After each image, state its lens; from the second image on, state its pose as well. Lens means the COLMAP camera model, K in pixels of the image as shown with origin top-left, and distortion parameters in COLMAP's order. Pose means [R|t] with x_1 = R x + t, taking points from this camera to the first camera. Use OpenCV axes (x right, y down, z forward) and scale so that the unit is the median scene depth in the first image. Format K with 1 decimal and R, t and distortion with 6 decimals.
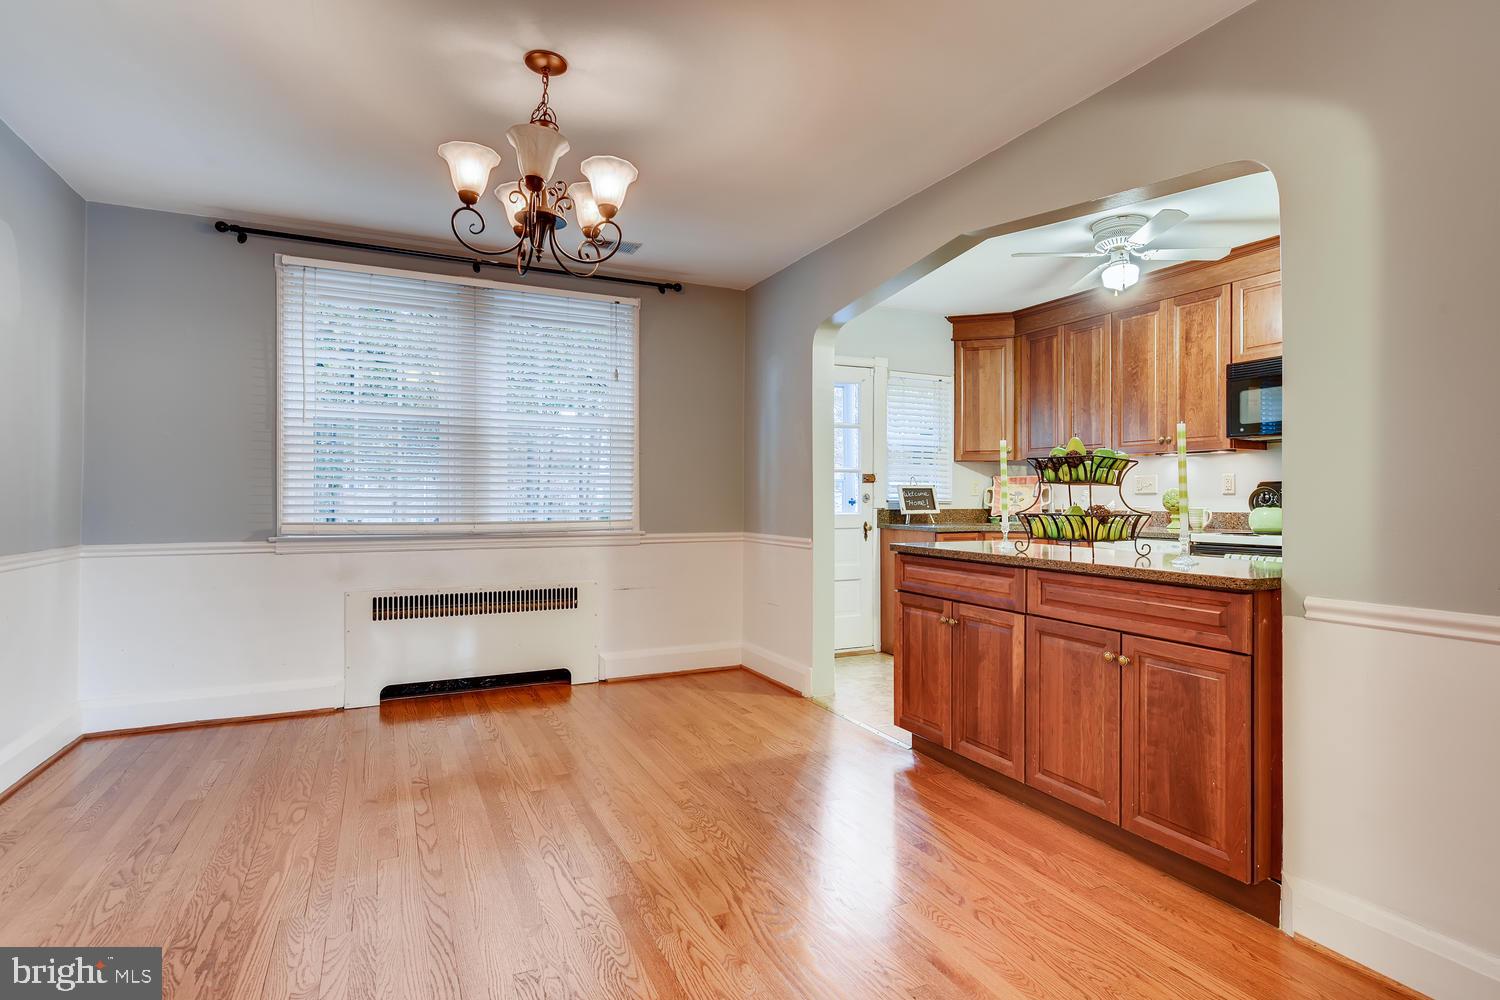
lens RADIAL K [[747.7, 0, 742.9], [0, 747.7, 494.1], [0, 0, 1]] dist [-0.002265, 0.000607]
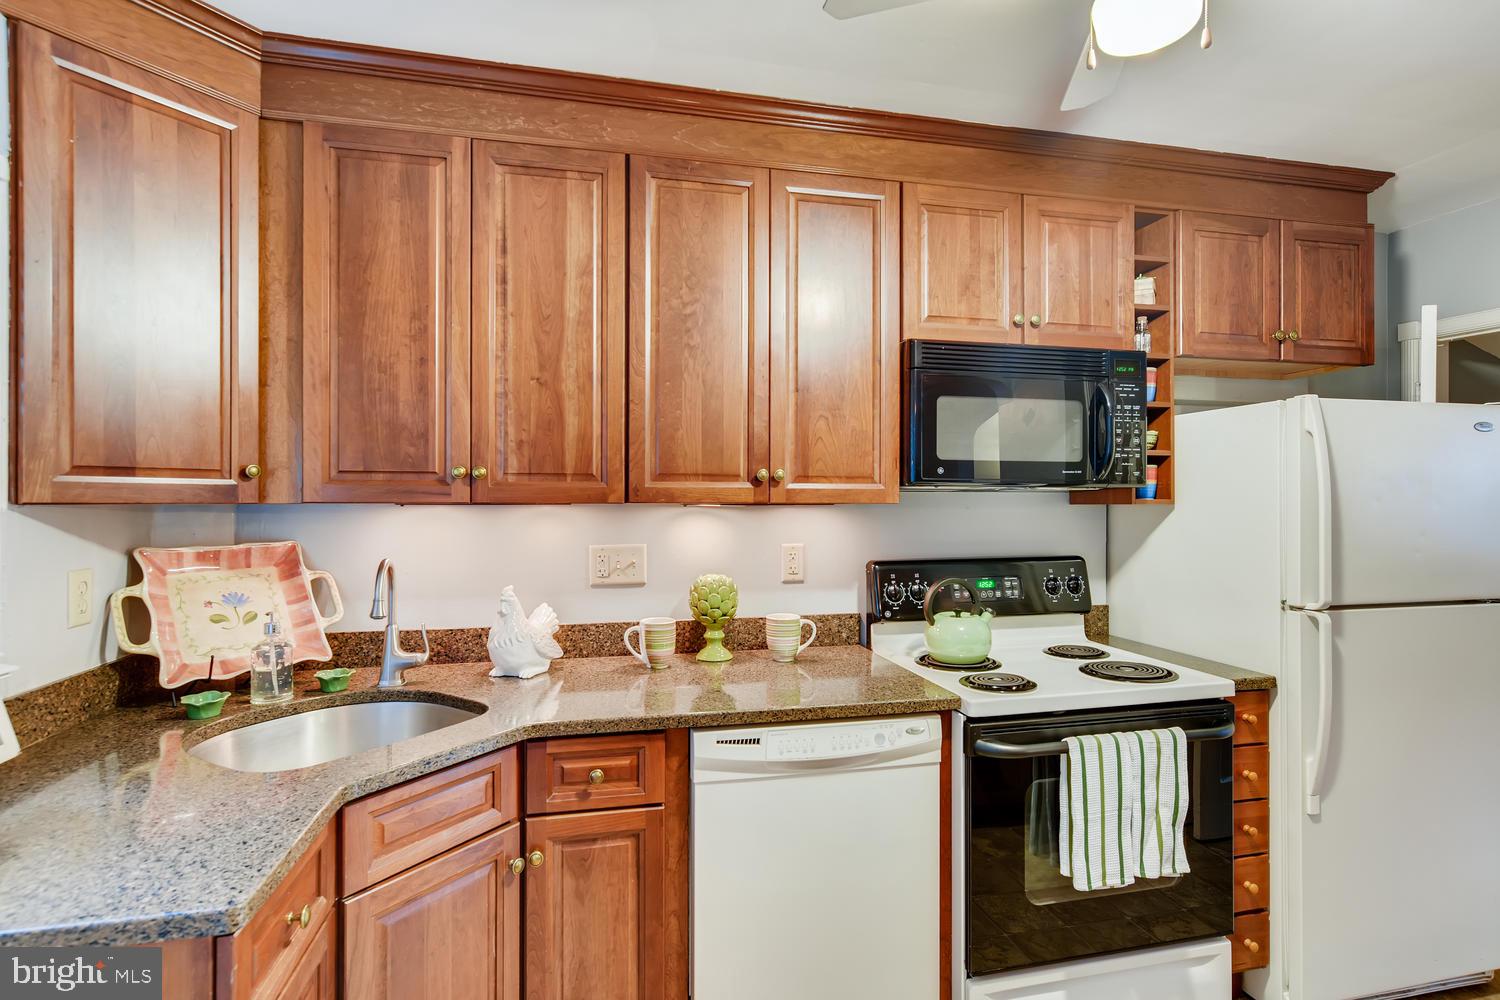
lens RADIAL K [[747.7, 0, 747.9], [0, 747.7, 498.3], [0, 0, 1]] dist [-0.002265, 0.000607]
pose [[0.213607, -0.001412, 0.976919, 0.107784], [0.000996, 0.999999, 0.001228, -0.054447], [-0.976919, 0.000710, 0.213608, 0.824939]]
